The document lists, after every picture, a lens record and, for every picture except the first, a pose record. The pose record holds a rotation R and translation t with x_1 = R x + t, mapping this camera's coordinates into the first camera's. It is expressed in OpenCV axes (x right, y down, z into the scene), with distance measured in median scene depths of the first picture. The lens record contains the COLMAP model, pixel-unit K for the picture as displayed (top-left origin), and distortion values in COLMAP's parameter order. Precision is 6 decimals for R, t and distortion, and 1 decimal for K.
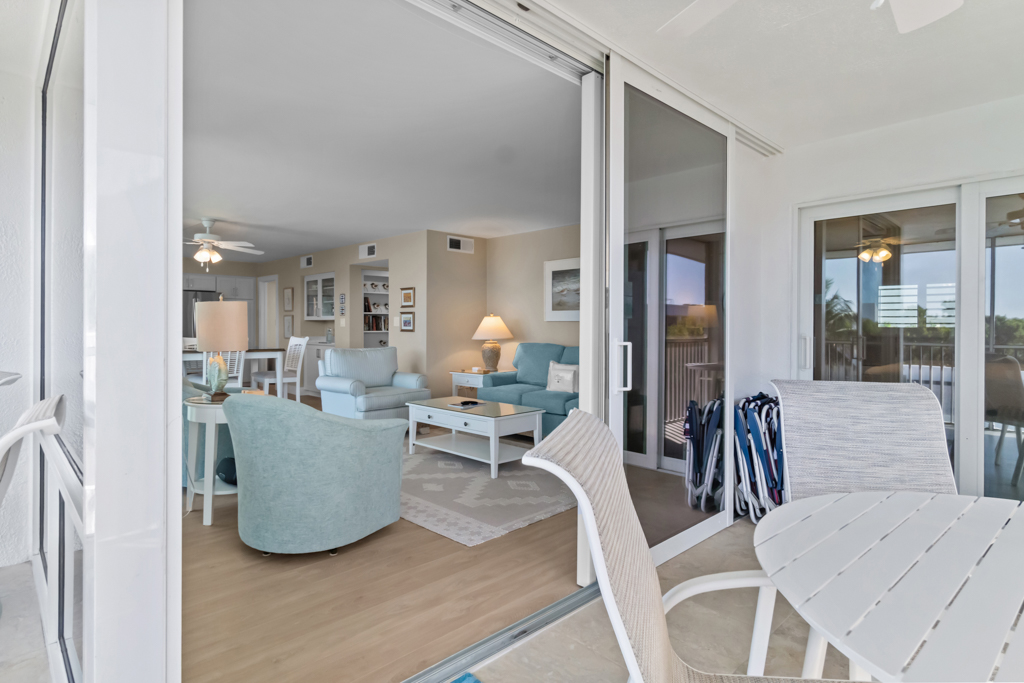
lens RADIAL K [[542.6, 0, 485.3], [0, 542.6, 331.4], [0, 0, 1]] dist [-0.004116, -0.000340]
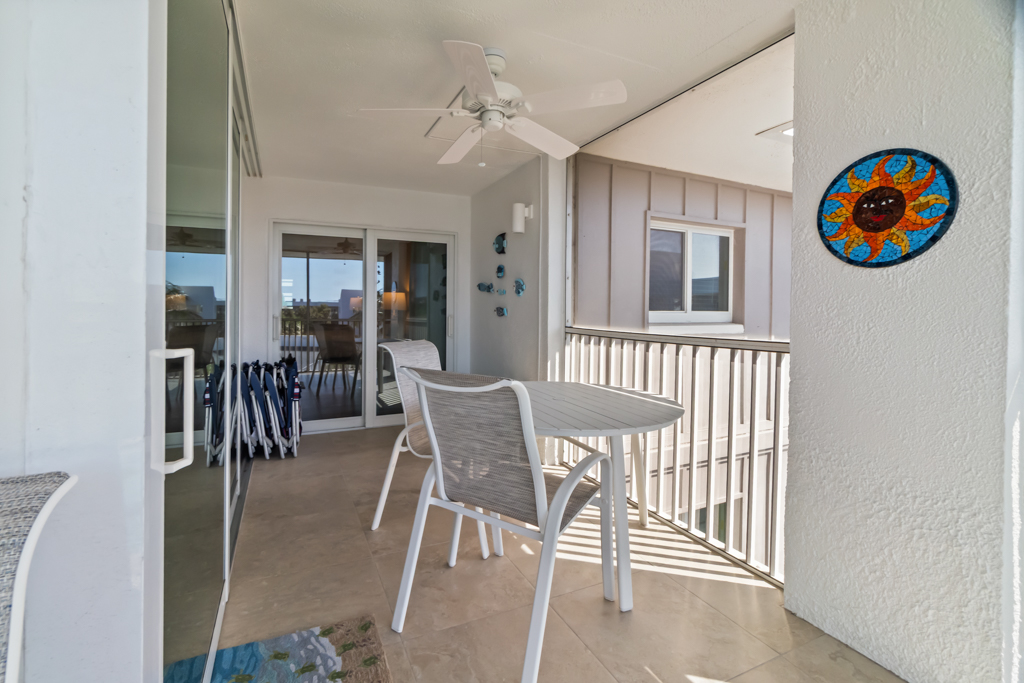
lens RADIAL K [[453.6, 0, 511.1], [0, 453.6, 315.7], [0, 0, 1]] dist [0.000159, -0.000003]
pose [[0.279614, -0.009692, 0.960064, -0.231565], [-0.002294, 0.999939, 0.010762, -0.003569], [-0.960110, -0.005211, 0.279575, 0.076816]]
